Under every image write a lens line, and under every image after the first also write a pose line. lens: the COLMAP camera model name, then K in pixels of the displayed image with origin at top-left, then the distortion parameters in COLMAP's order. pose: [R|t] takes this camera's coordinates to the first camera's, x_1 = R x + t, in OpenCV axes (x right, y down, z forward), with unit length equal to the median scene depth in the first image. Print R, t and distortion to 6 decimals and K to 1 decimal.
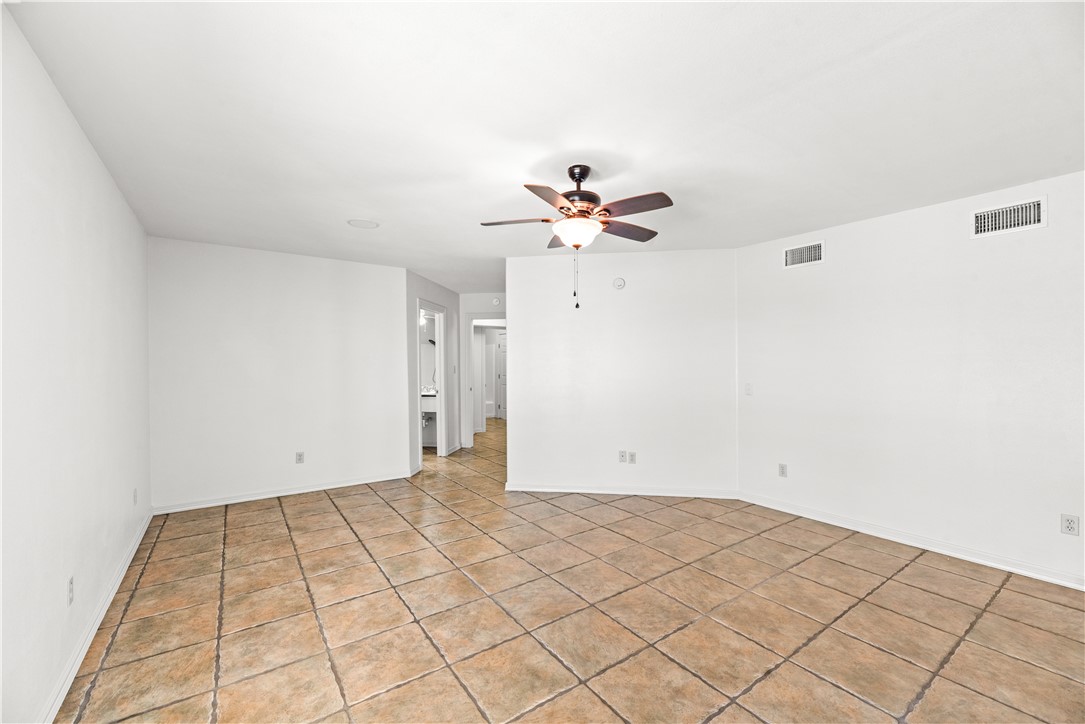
lens RADIAL K [[446.0, 0, 542.5], [0, 446.0, 362.0], [0, 0, 1]] dist [0.000081, 0.000273]
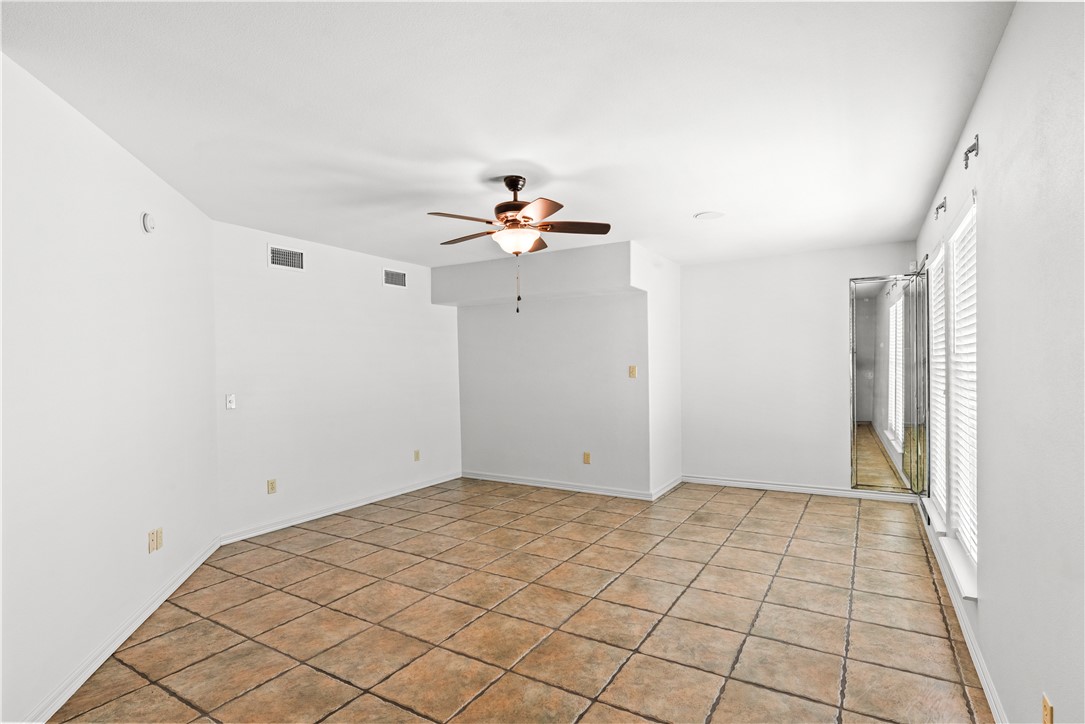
lens RADIAL K [[533.7, 0, 554.1], [0, 533.7, 363.1], [0, 0, 1]] dist [0.010941, -0.000124]
pose [[-0.417097, 0.010676, 0.908799, -1.045184], [0.007532, 0.999937, -0.008290, 0.007558], [-0.908831, 0.003387, -0.417152, 1.391564]]
